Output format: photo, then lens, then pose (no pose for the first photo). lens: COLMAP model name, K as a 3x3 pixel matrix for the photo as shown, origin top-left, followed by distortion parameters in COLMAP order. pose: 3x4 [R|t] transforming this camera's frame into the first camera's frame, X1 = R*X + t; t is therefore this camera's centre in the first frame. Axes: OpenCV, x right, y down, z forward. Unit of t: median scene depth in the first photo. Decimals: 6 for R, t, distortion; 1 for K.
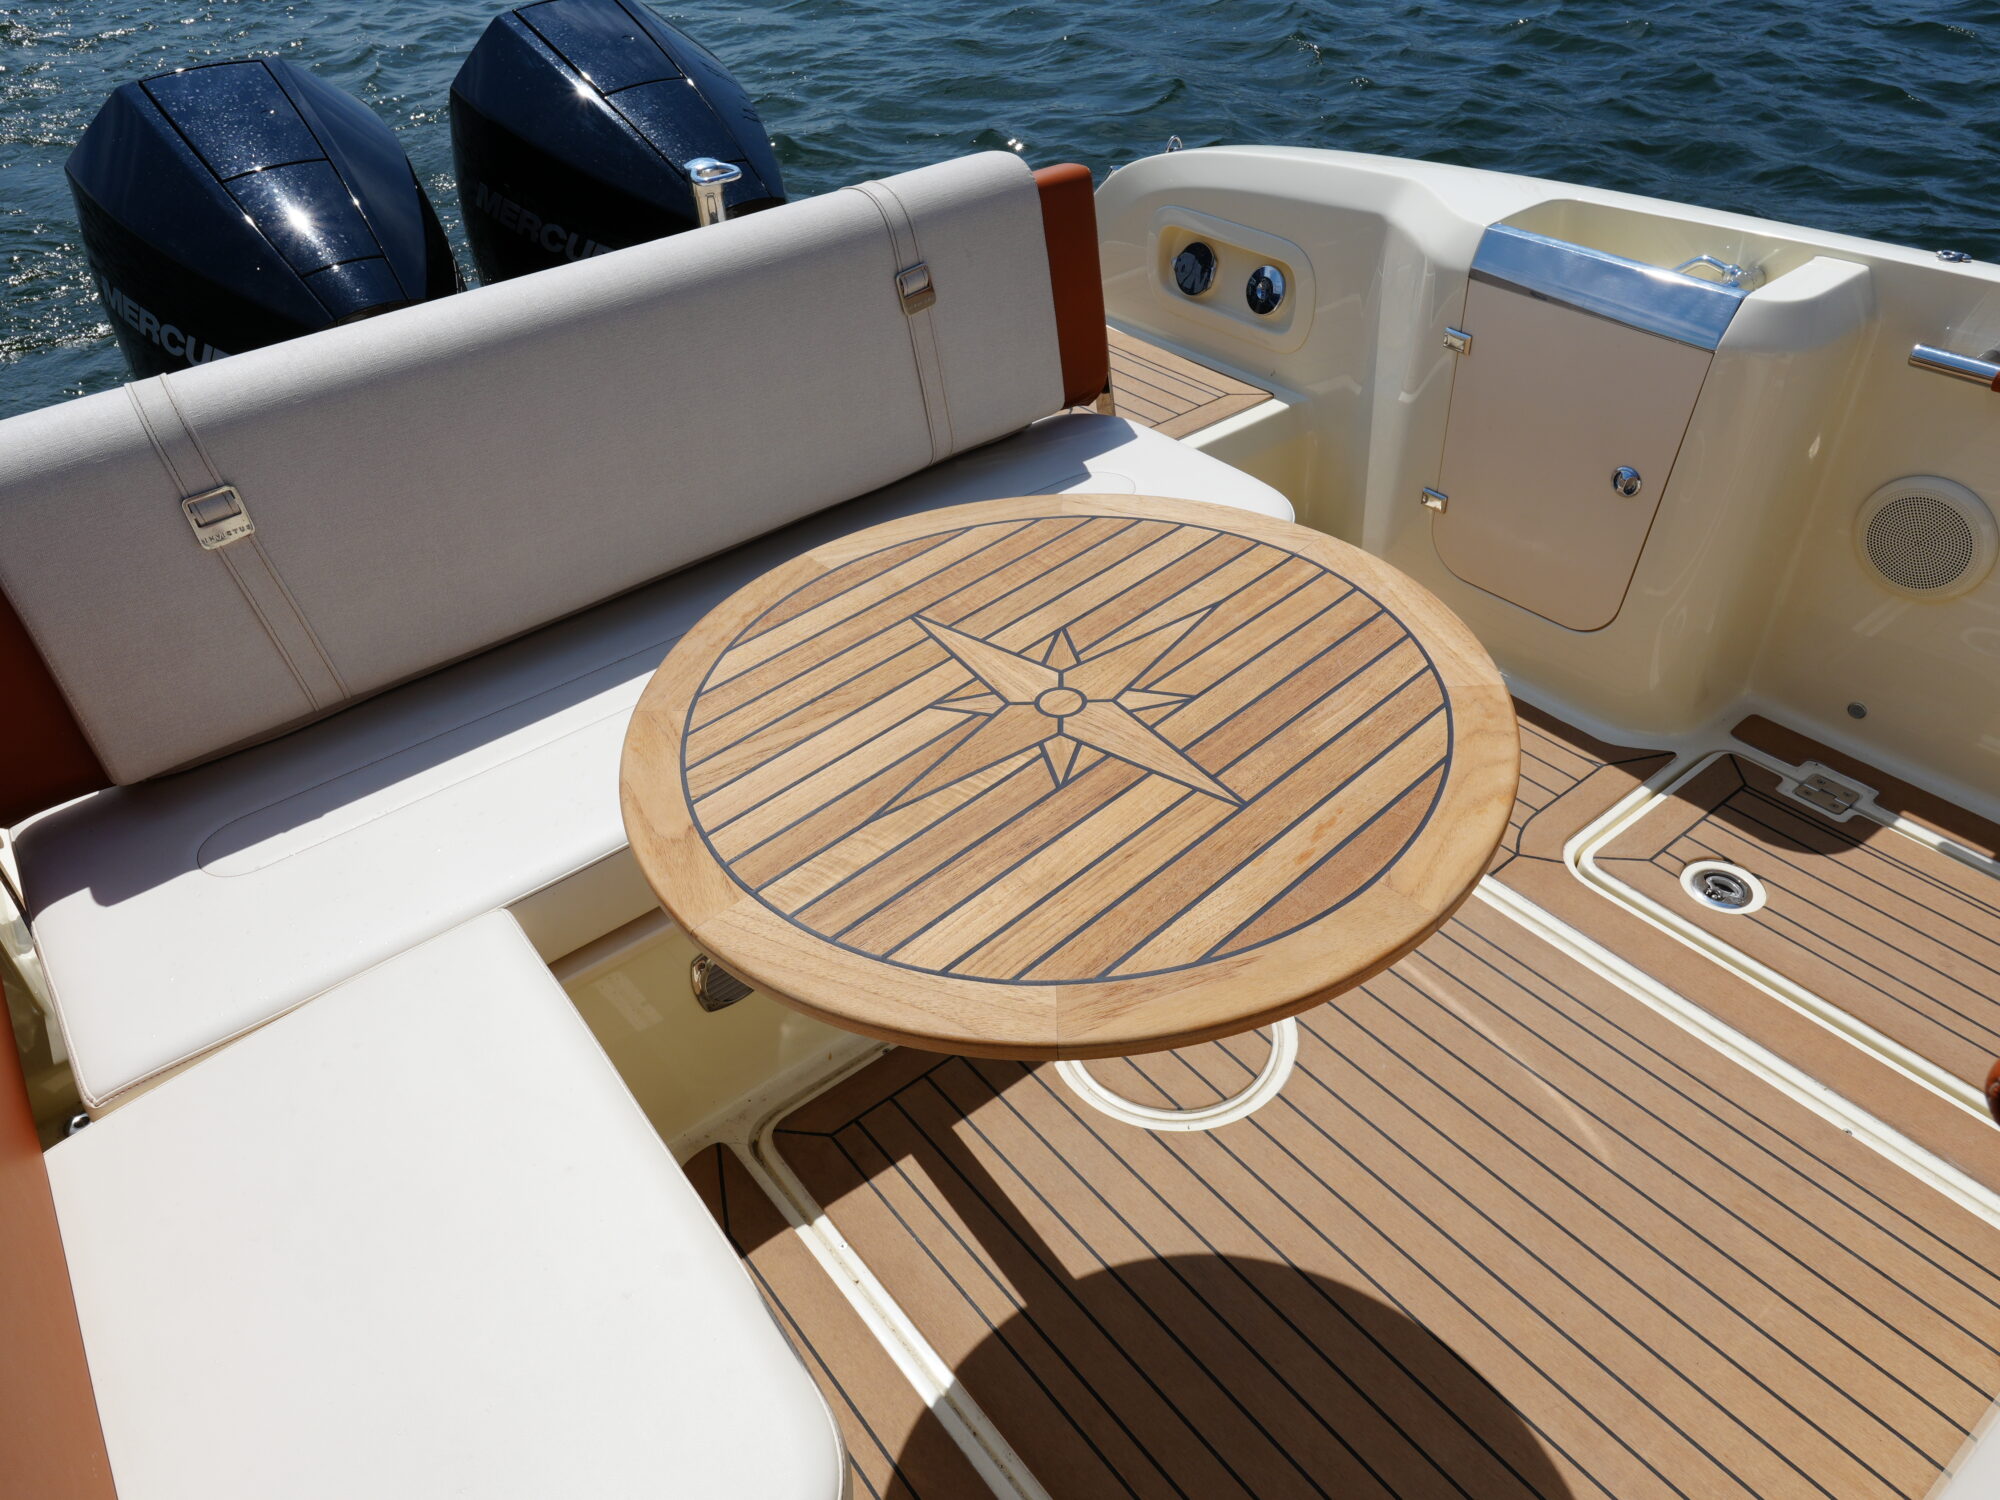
lens RADIAL K [[1405.2, 0, 998.6], [0, 1405.2, 751.4], [0, 0, 1]] dist [-0.000727, -0.002251]
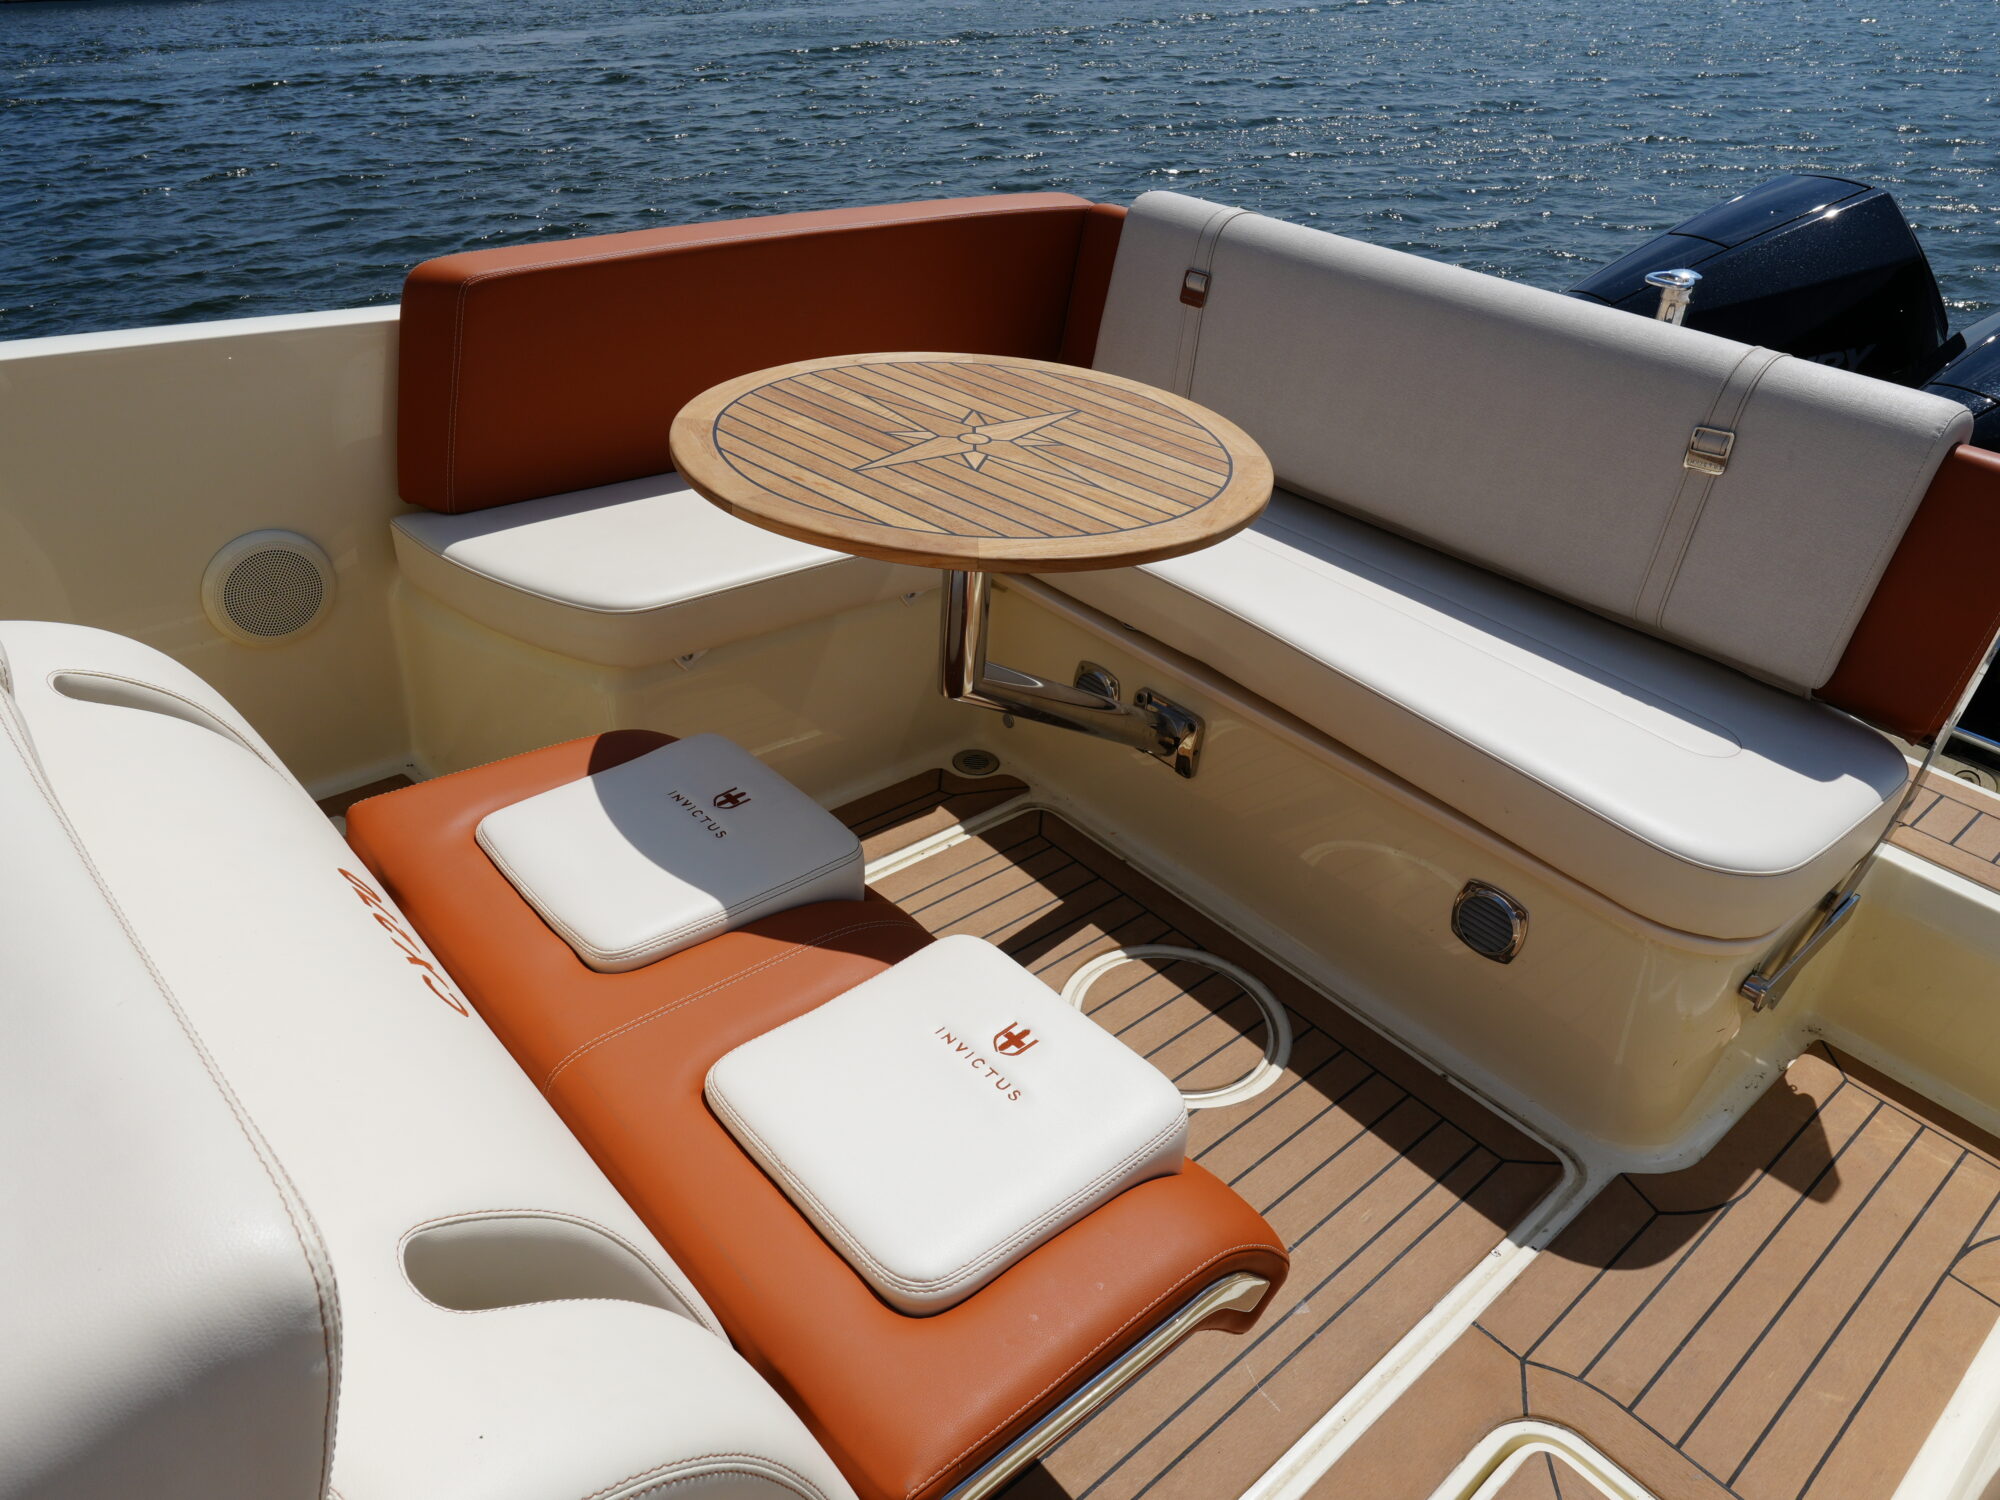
lens RADIAL K [[1405.2, 0, 997.1], [0, 1405.2, 748.7], [0, 0, 1]] dist [-0.000727, -0.002251]
pose [[0.078595, 0.590383, -0.803288, 1.404496], [-0.675527, 0.624118, 0.392606, -0.421418], [0.733134, 0.511786, 0.447872, 0.510809]]
